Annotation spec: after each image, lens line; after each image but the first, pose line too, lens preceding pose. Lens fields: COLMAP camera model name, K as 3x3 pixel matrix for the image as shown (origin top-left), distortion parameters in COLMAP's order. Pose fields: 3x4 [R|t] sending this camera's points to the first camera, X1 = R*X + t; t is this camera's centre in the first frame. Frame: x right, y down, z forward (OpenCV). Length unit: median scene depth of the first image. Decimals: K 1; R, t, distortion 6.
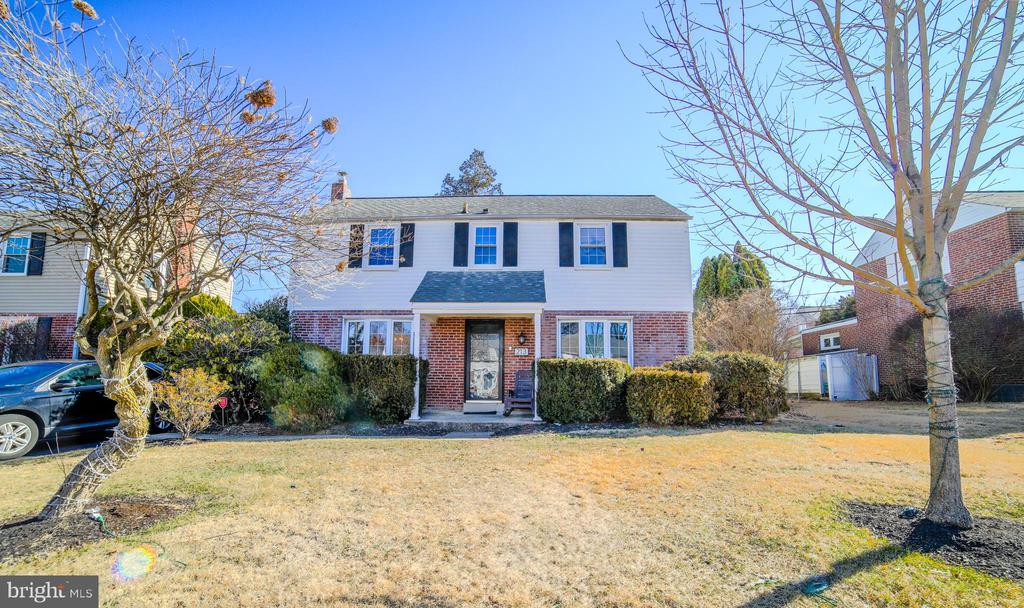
lens RADIAL K [[423.3, 0, 512.4], [0, 423.3, 341.2], [0, 0, 1]] dist [-0.038236, -0.000010]
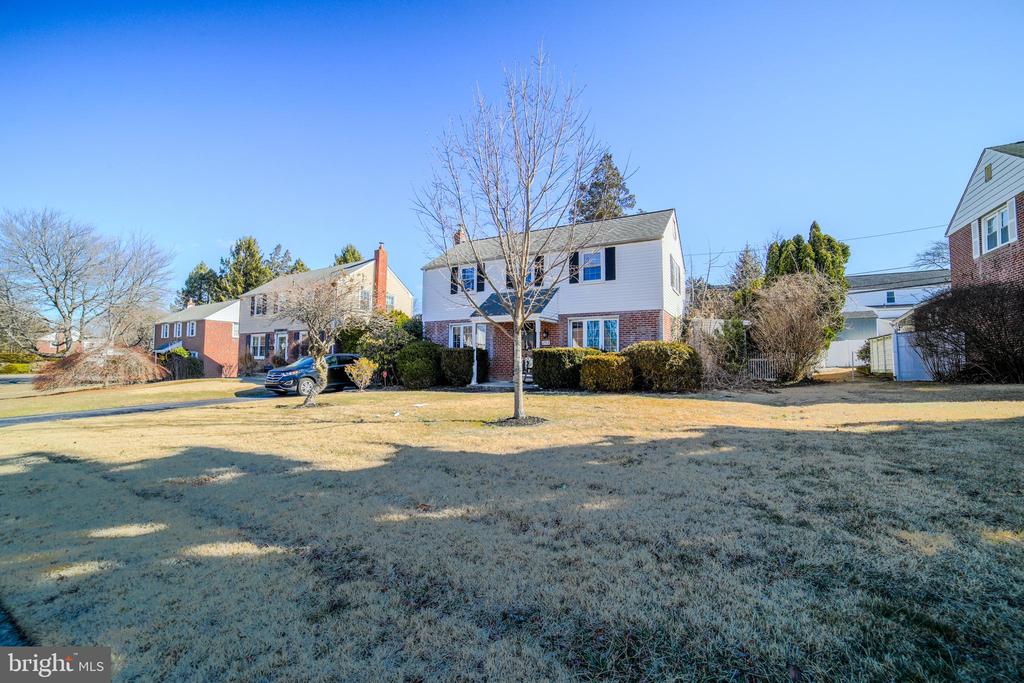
lens RADIAL K [[396.1, 0, 512.0], [0, 396.1, 341.5], [0, 0, 1]] dist [0.011877, 0.000089]
pose [[0.902298, -0.028303, -0.430183, 0.521130], [0.047650, 0.998276, 0.034264, -0.033996], [0.428471, -0.051415, 0.902091, -0.331403]]
